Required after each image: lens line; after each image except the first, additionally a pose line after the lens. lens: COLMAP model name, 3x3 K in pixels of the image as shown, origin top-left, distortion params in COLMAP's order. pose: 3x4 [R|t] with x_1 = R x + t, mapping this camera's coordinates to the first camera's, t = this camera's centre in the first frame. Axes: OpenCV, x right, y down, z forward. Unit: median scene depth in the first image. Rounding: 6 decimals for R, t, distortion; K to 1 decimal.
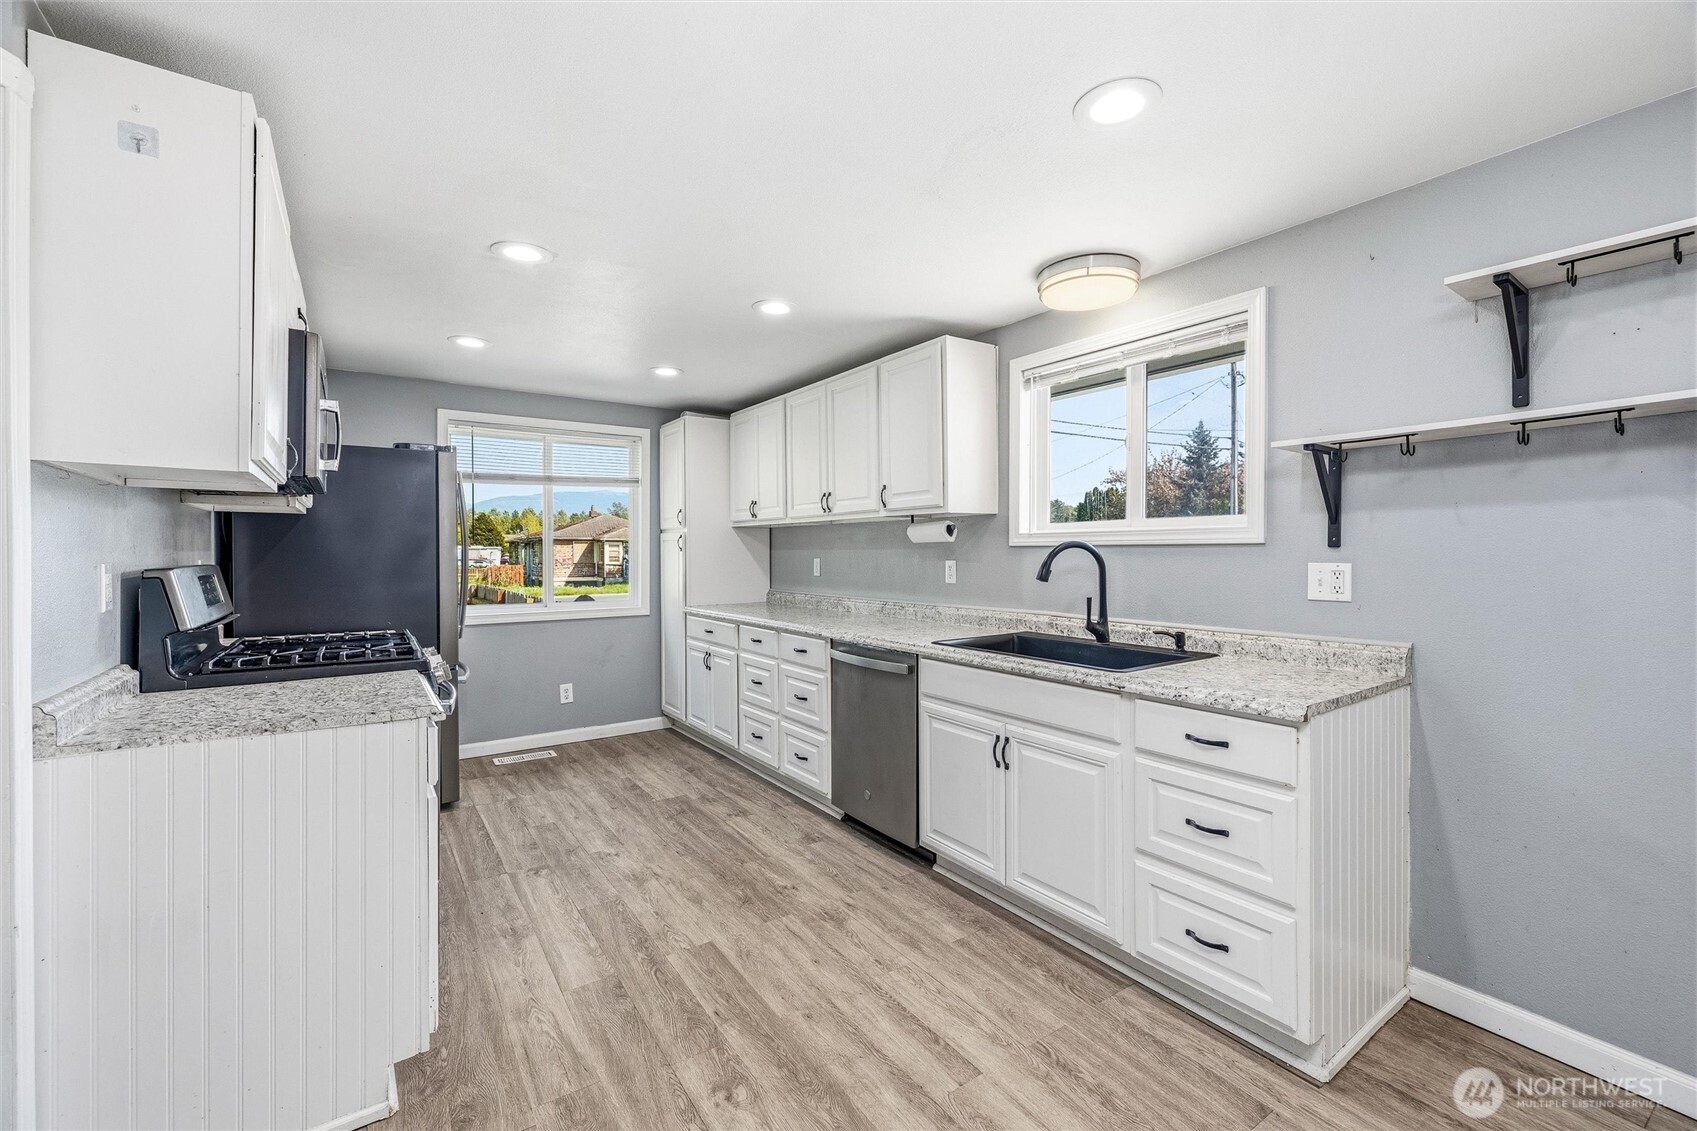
lens RADIAL K [[708.0, 0, 853.0], [0, 708.0, 553.4], [0, 0, 1]] dist [-0.001930, 0.000570]
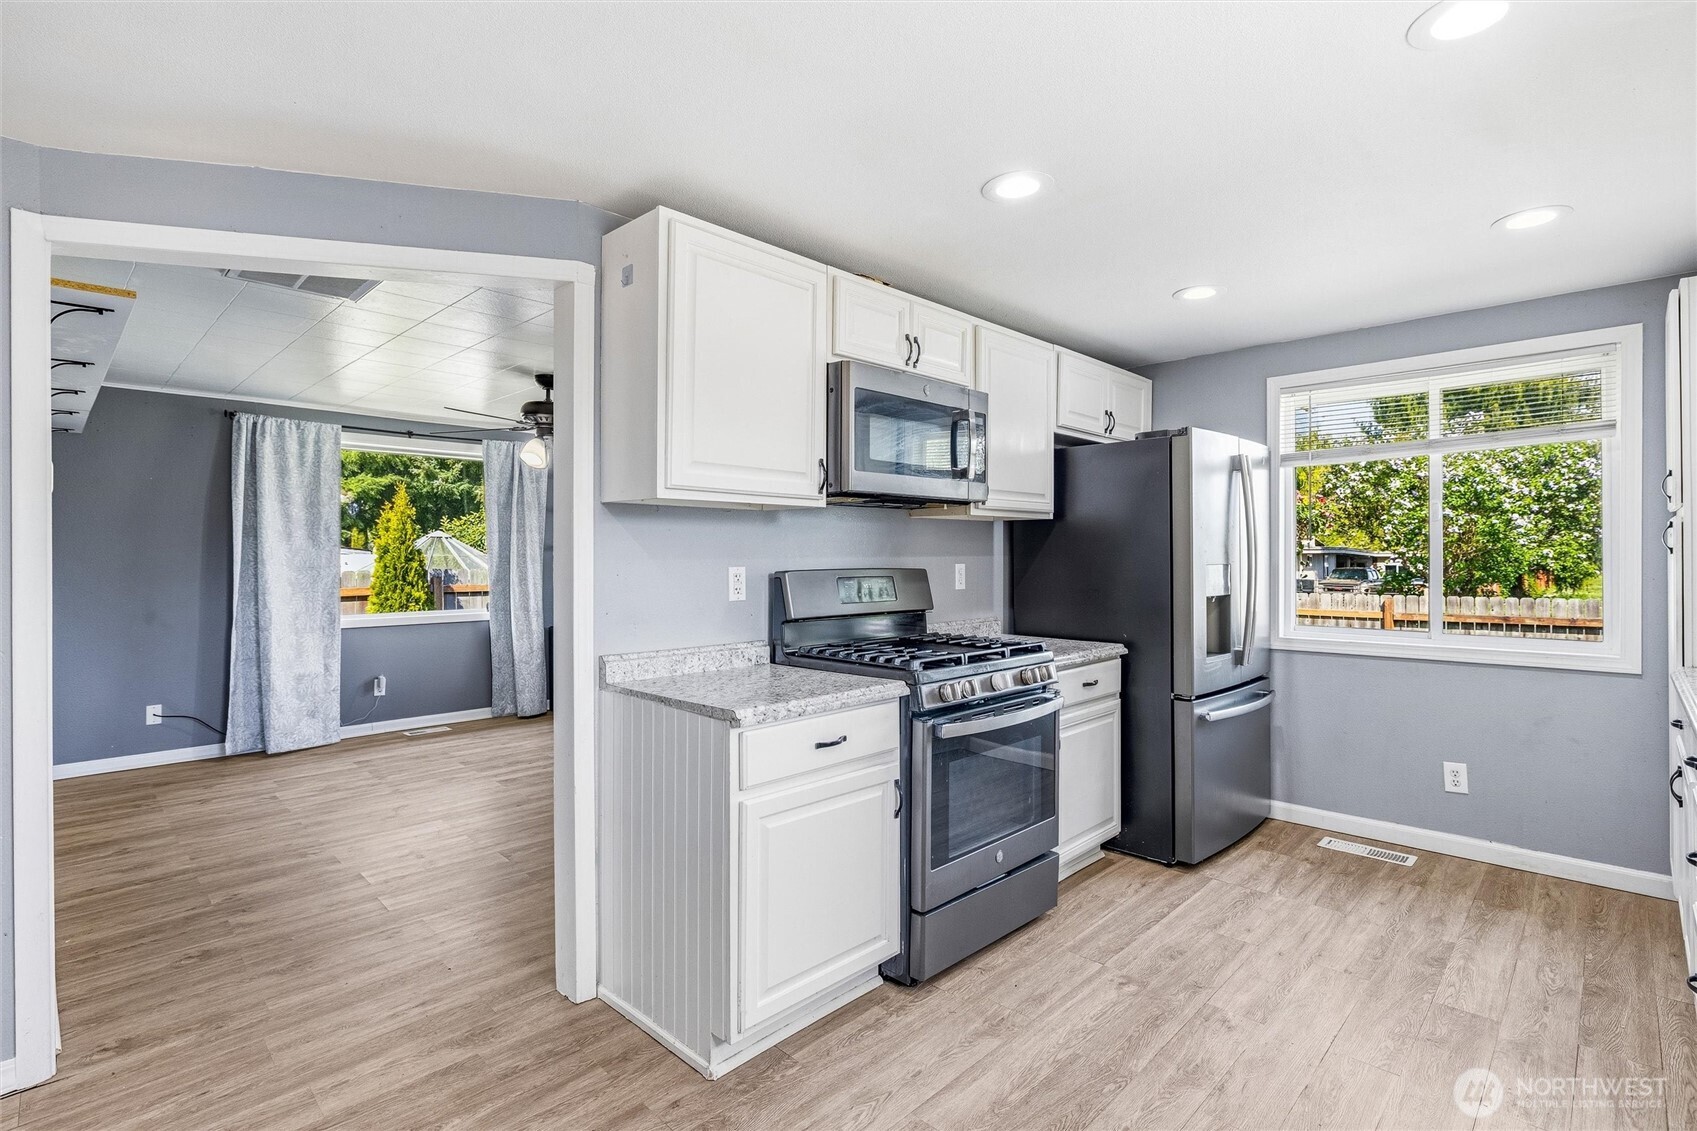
lens RADIAL K [[801.9, 0, 852.2], [0, 801.9, 557.6], [0, 0, 1]] dist [-0.001795, 0.000368]
pose [[0.191662, 0.004678, -0.981450, 0.240808], [0.000793, 0.999988, 0.004921, -0.005377], [0.981461, -0.001722, 0.191655, 0.398977]]
